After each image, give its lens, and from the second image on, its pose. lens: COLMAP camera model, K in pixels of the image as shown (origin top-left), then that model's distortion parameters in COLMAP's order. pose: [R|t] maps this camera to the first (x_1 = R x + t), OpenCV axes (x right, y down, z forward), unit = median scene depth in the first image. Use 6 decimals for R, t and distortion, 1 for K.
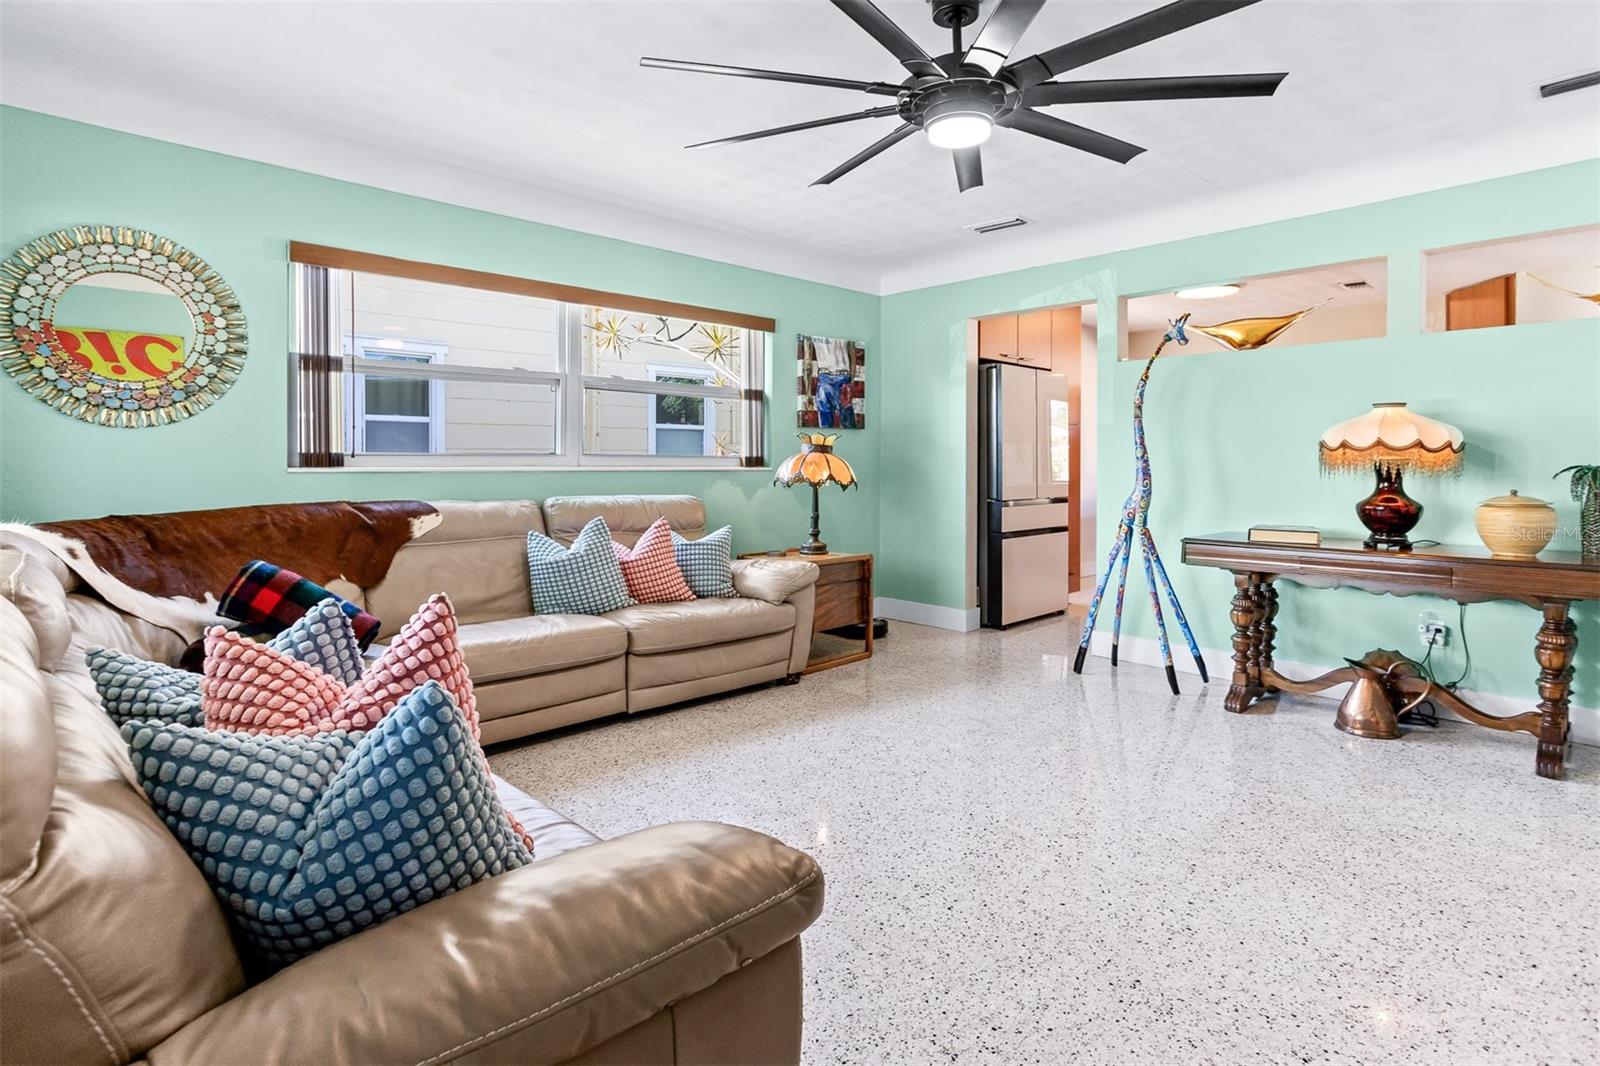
lens RADIAL K [[807.3, 0, 810.7], [0, 807.3, 481.6], [0, 0, 1]] dist [-0.025504, 0.017667]
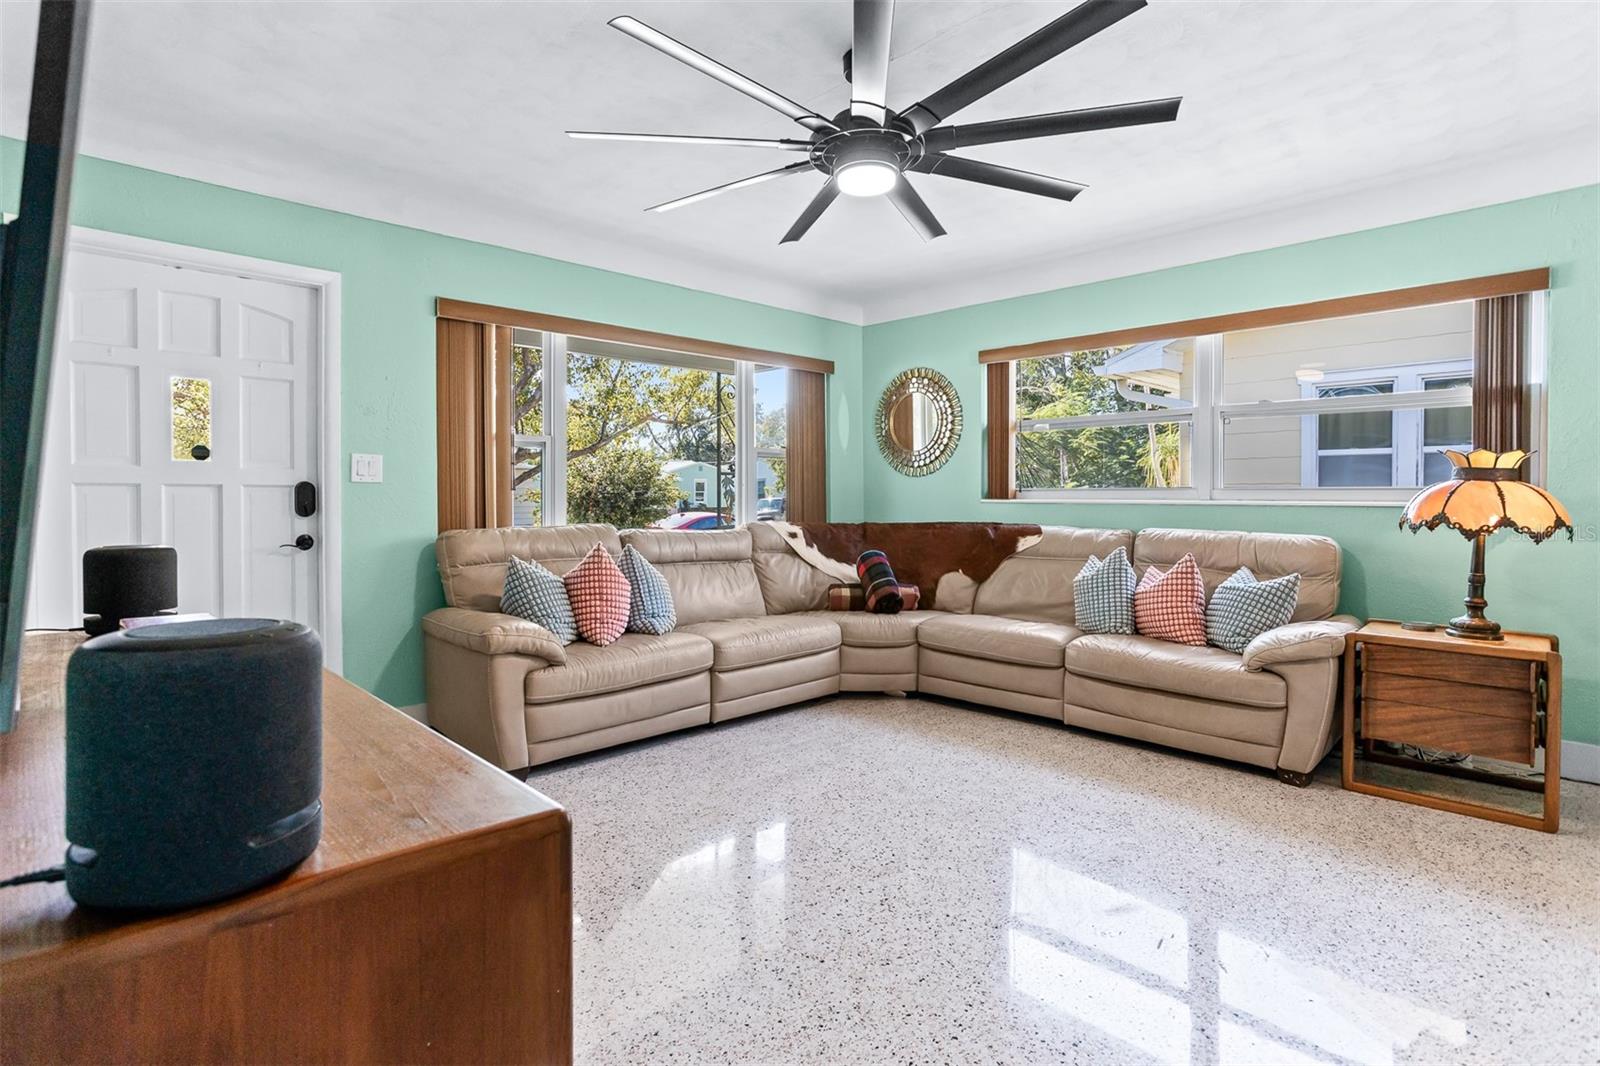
lens RADIAL K [[807.3, 0, 808.6], [0, 807.3, 506.5], [0, 0, 1]] dist [-0.025504, 0.017667]
pose [[0.016508, 0.009305, -0.999820, 0.905018], [-0.024593, 0.999658, 0.008898, -0.009908], [0.999561, 0.024442, 0.016731, 0.652103]]
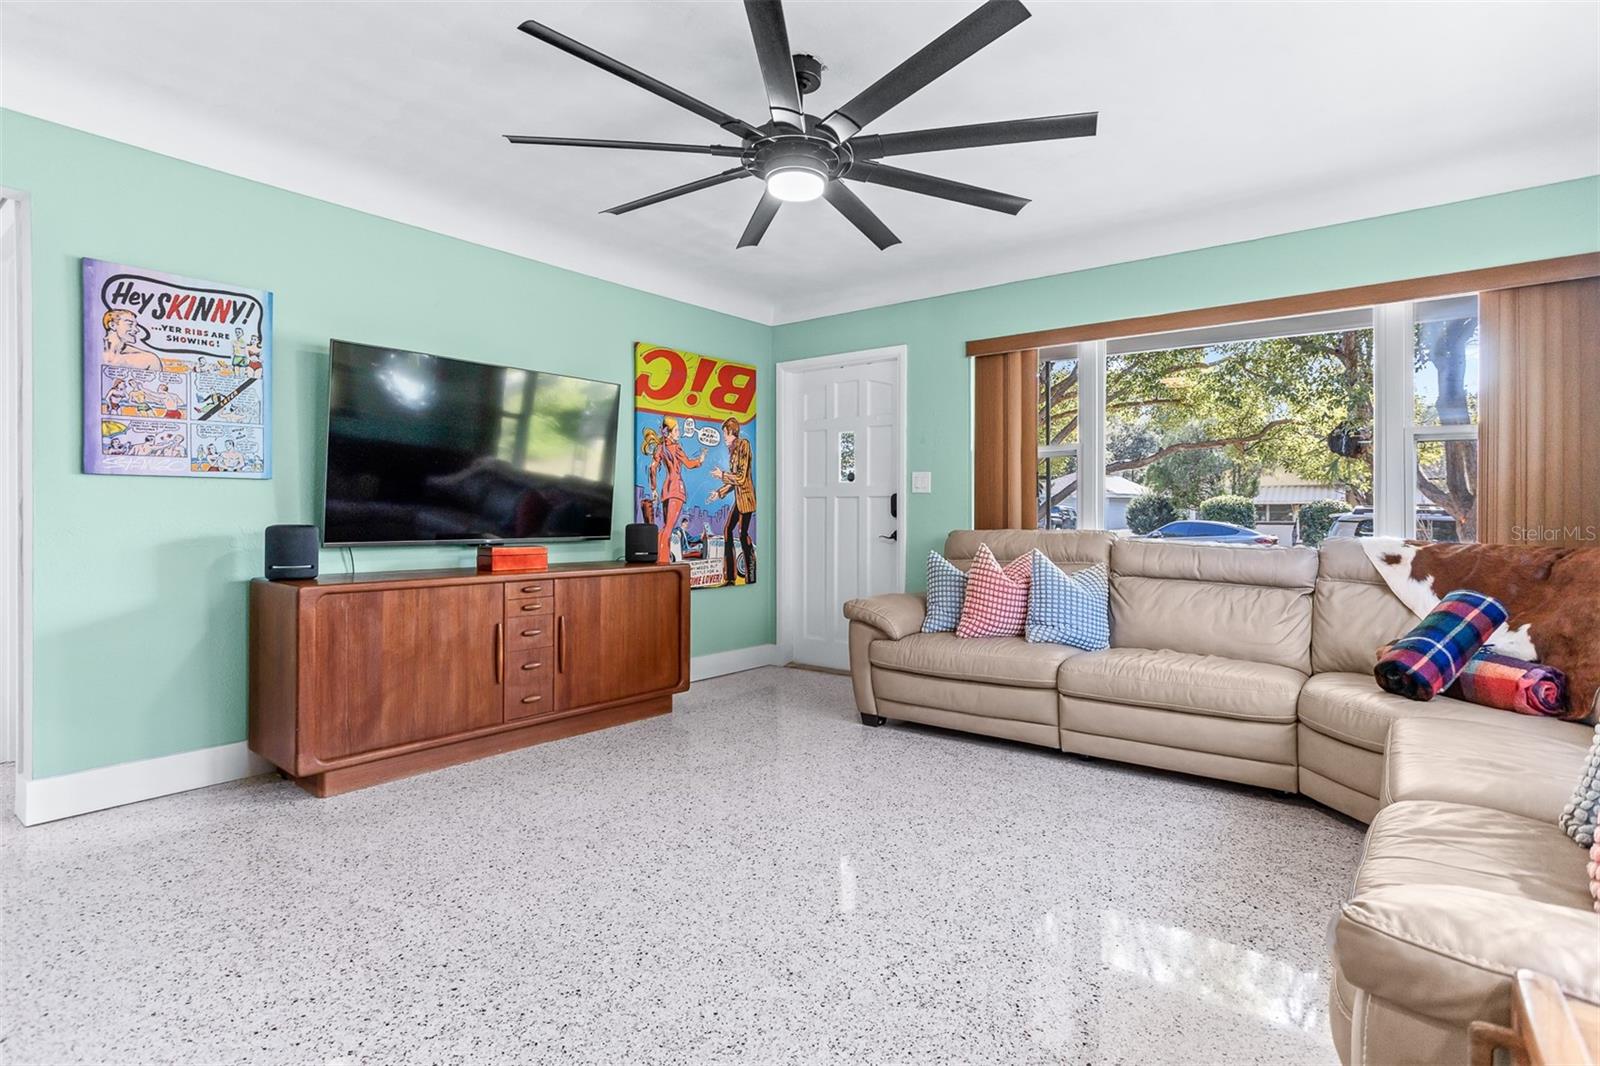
lens RADIAL K [[807.3, 0, 809.8], [0, 807.3, 523.6], [0, 0, 1]] dist [-0.025504, 0.017667]
pose [[-0.989301, -0.005684, -0.145781, 0.233390], [-0.010823, 0.999347, 0.034480, -0.011120], [0.145490, 0.035689, -0.988716, 1.499998]]
